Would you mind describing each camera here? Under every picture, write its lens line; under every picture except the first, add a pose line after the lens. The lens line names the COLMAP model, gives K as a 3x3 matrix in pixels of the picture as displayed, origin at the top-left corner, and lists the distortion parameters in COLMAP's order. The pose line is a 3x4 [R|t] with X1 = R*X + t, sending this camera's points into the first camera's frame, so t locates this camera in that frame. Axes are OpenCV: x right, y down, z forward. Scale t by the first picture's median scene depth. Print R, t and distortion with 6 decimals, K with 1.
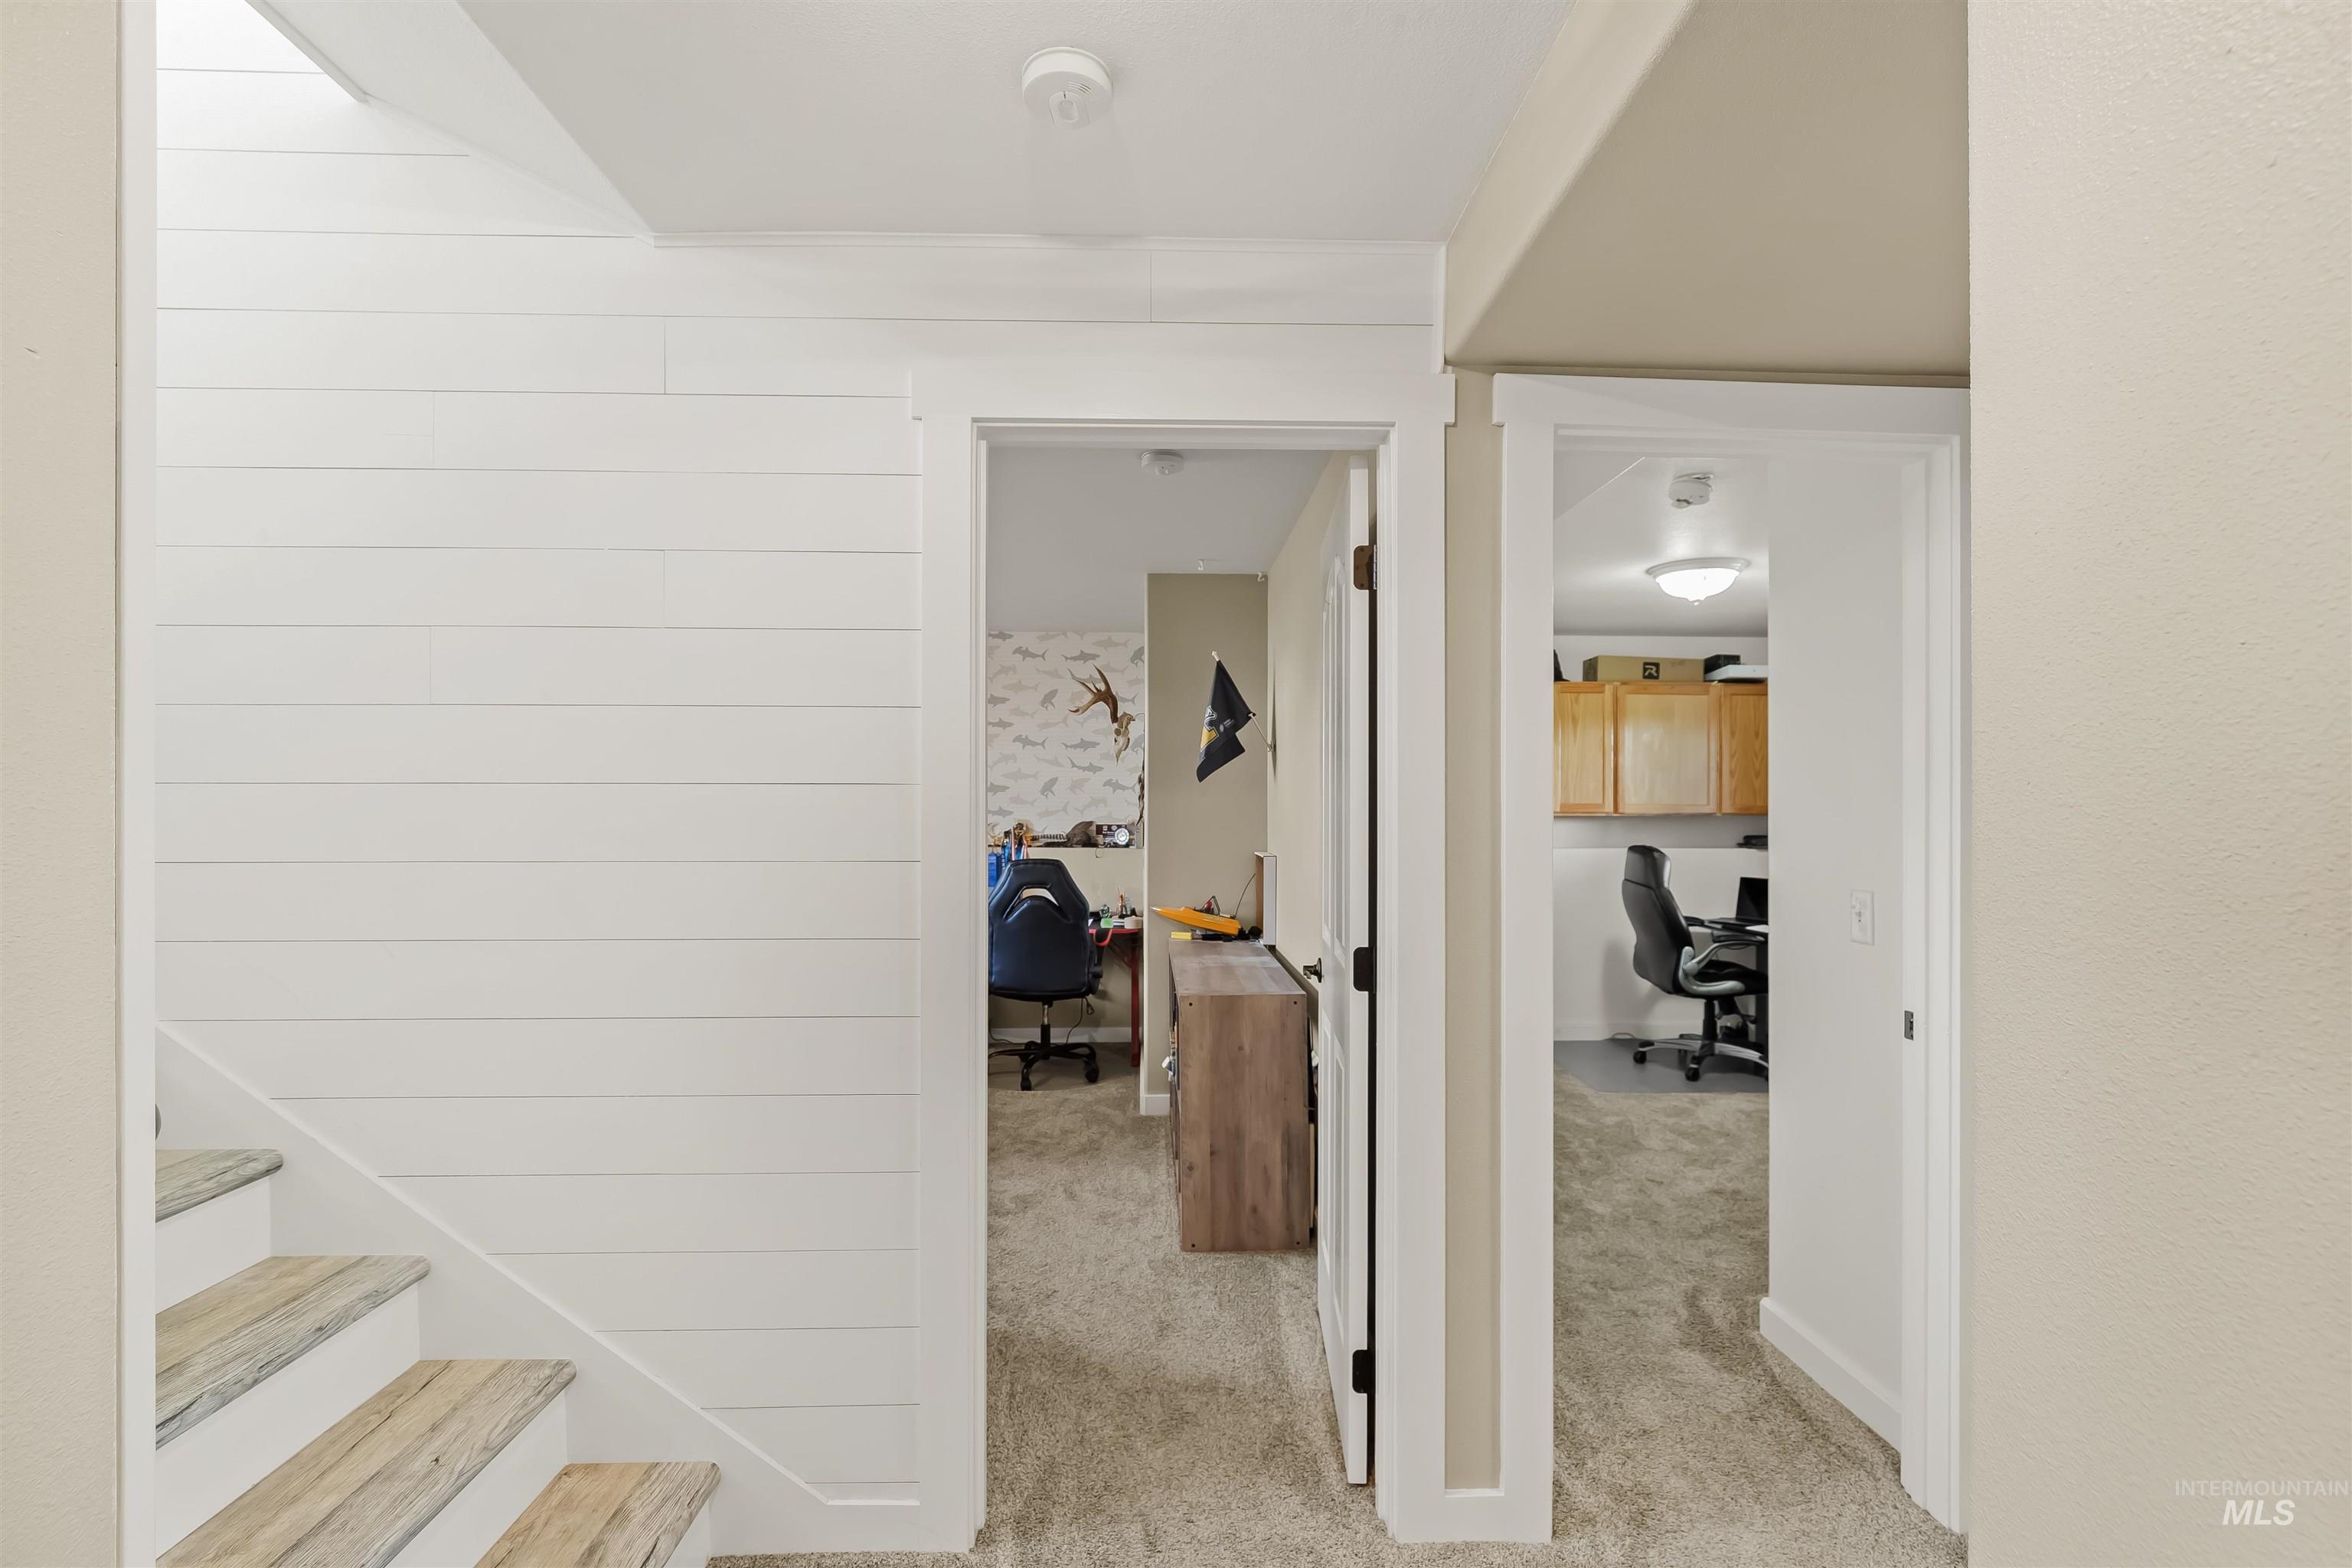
lens RADIAL K [[1068.8, 0, 1172.2], [0, 1068.8, 806.0], [0, 0, 1]] dist [-0.003217, -0.000956]
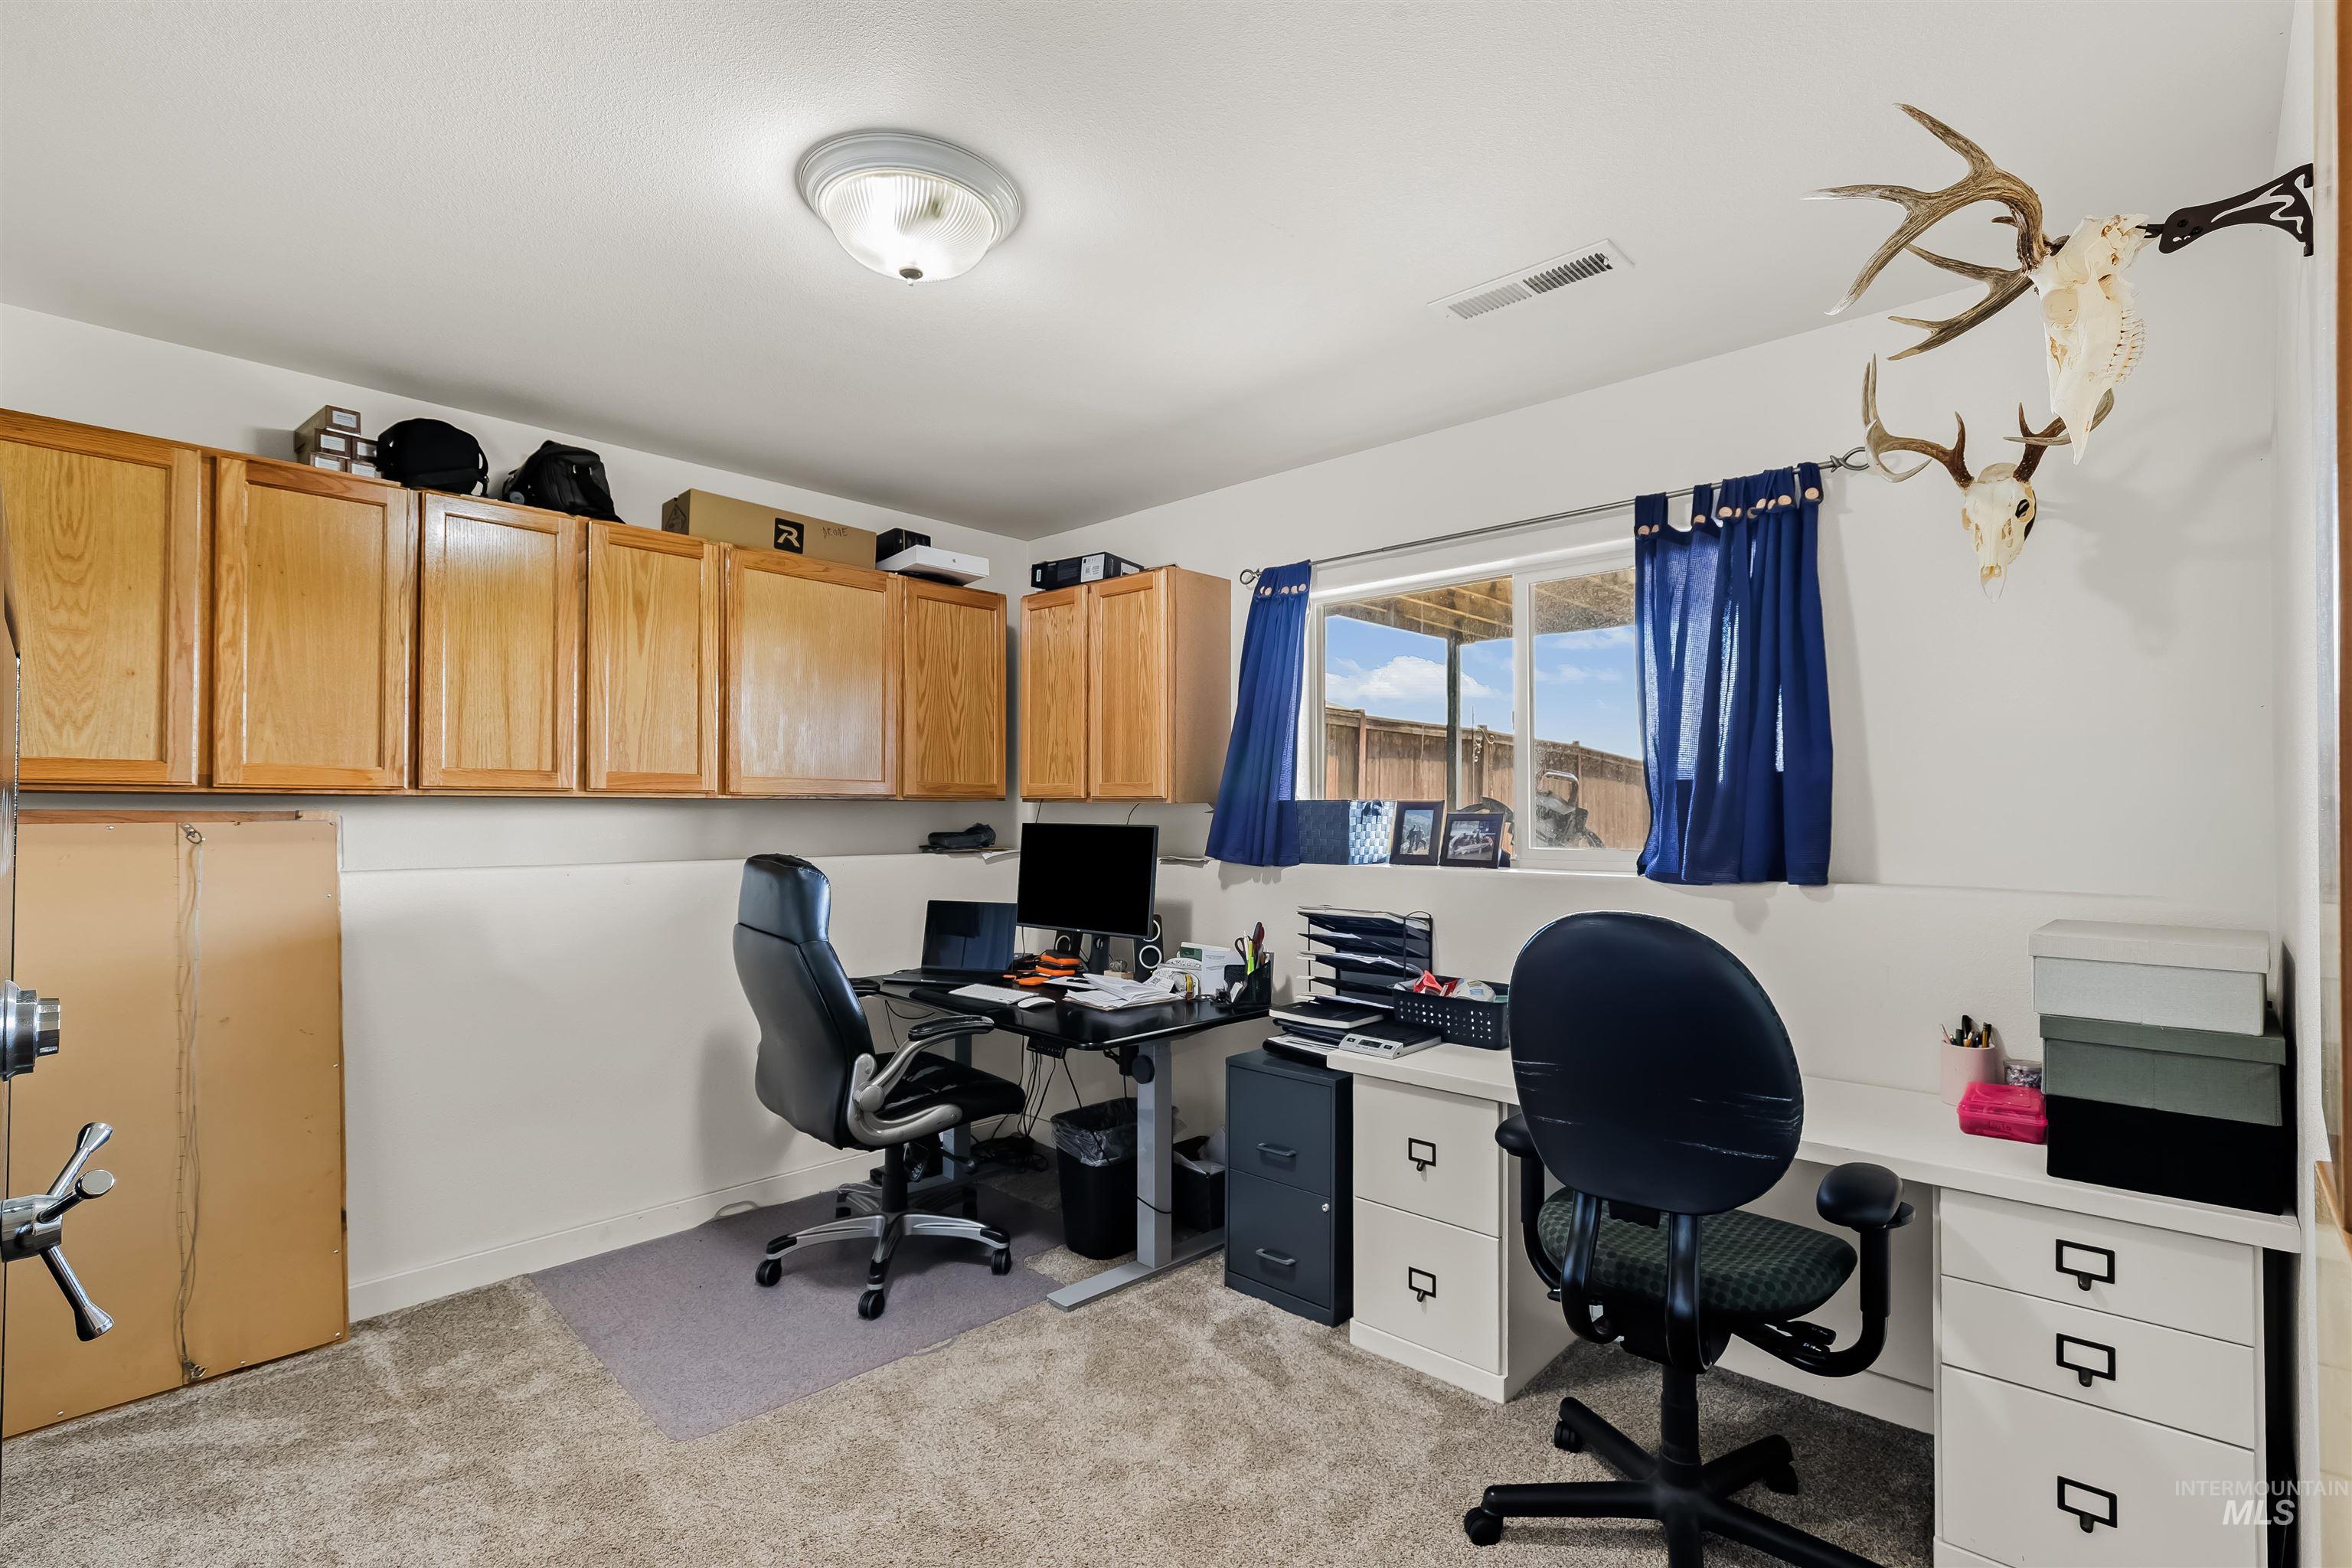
lens RADIAL K [[1068.8, 0, 1172.2], [0, 1068.8, 806.0], [0, 0, 1]] dist [-0.003217, -0.000956]
pose [[0.710827, 0.005318, 0.703347, 0.204581], [-0.000836, 0.999977, -0.006716, 0.016628], [-0.703366, 0.004186, 0.710815, 0.476081]]
